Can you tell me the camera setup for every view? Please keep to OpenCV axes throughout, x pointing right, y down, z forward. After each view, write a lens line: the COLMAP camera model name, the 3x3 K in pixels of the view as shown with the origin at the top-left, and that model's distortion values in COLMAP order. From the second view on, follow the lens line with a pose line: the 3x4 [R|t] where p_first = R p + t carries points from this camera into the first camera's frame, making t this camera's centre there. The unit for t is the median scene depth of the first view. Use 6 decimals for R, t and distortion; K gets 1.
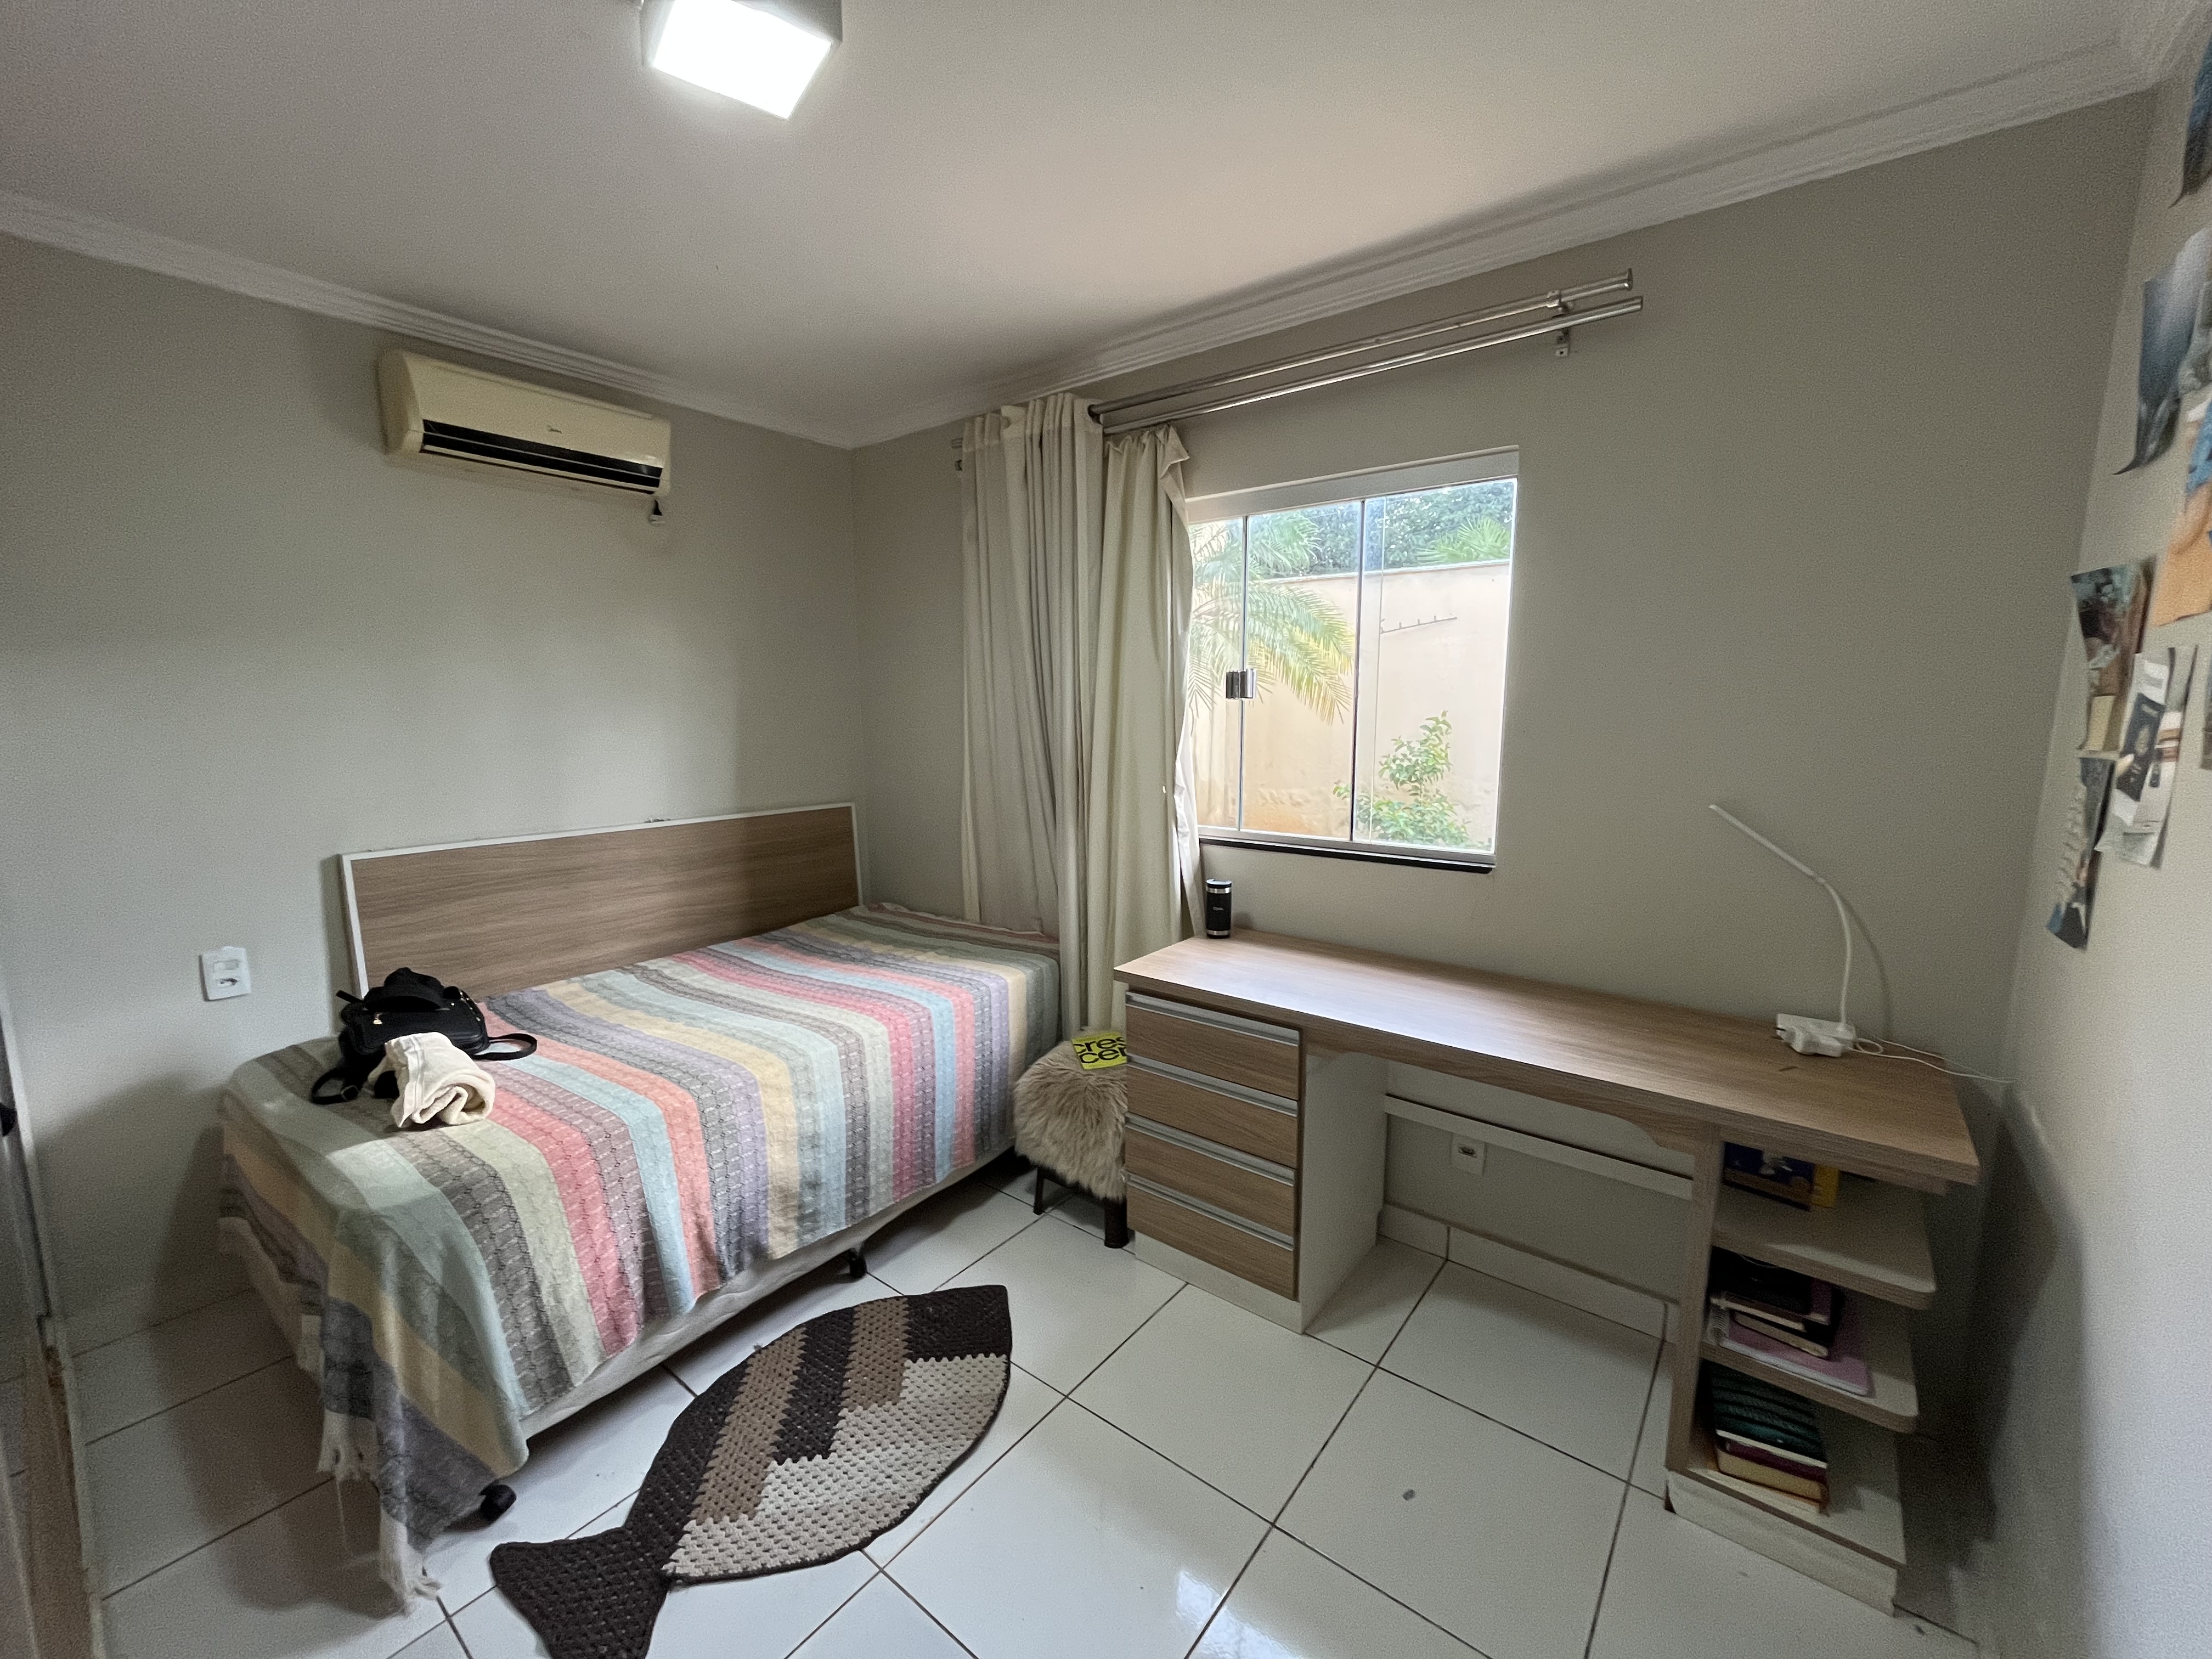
lens RADIAL K [[894.5, 0, 1096.4], [0, 894.5, 831.3], [0, 0, 1]] dist [-0.004589, 0.000147]
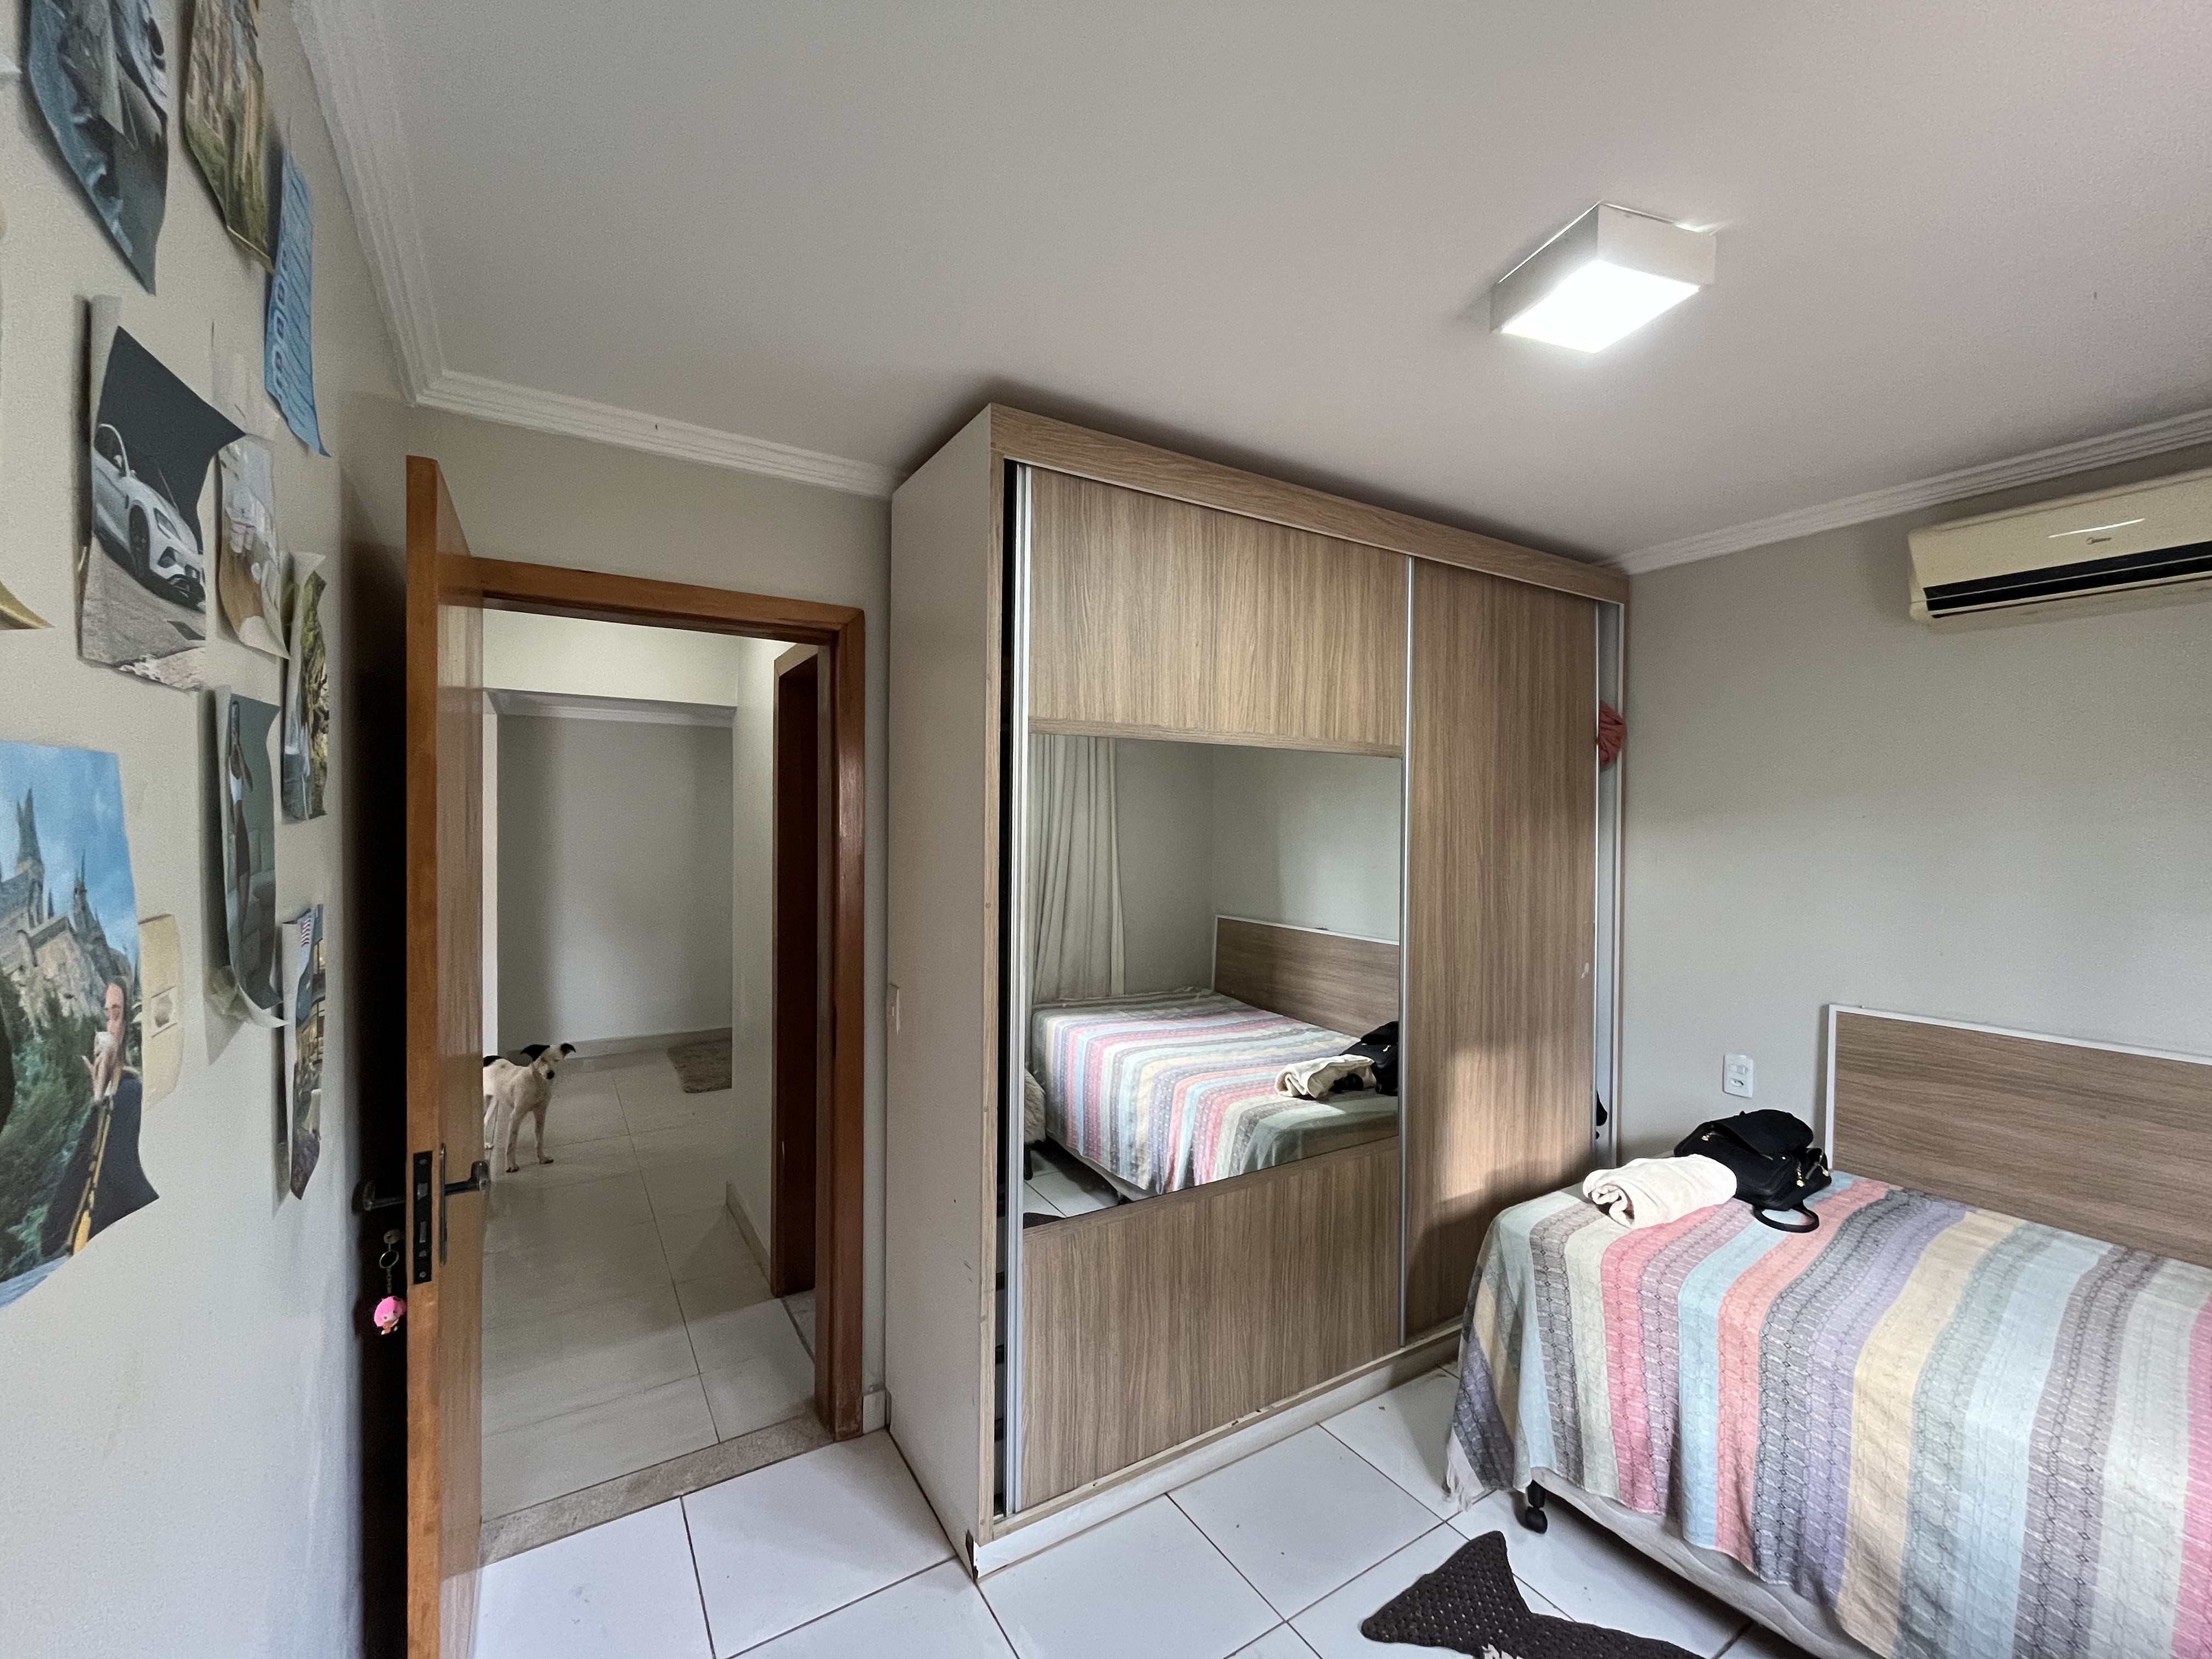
lens RADIAL K [[894.5, 0, 1093.4], [0, 894.5, 834.8], [0, 0, 1]] dist [-0.004589, 0.000147]
pose [[-0.340055, 0.009802, -0.940355, 0.527604], [-0.141091, 0.988096, 0.061322, -0.129186], [0.929761, 0.153529, -0.334624, 0.549008]]
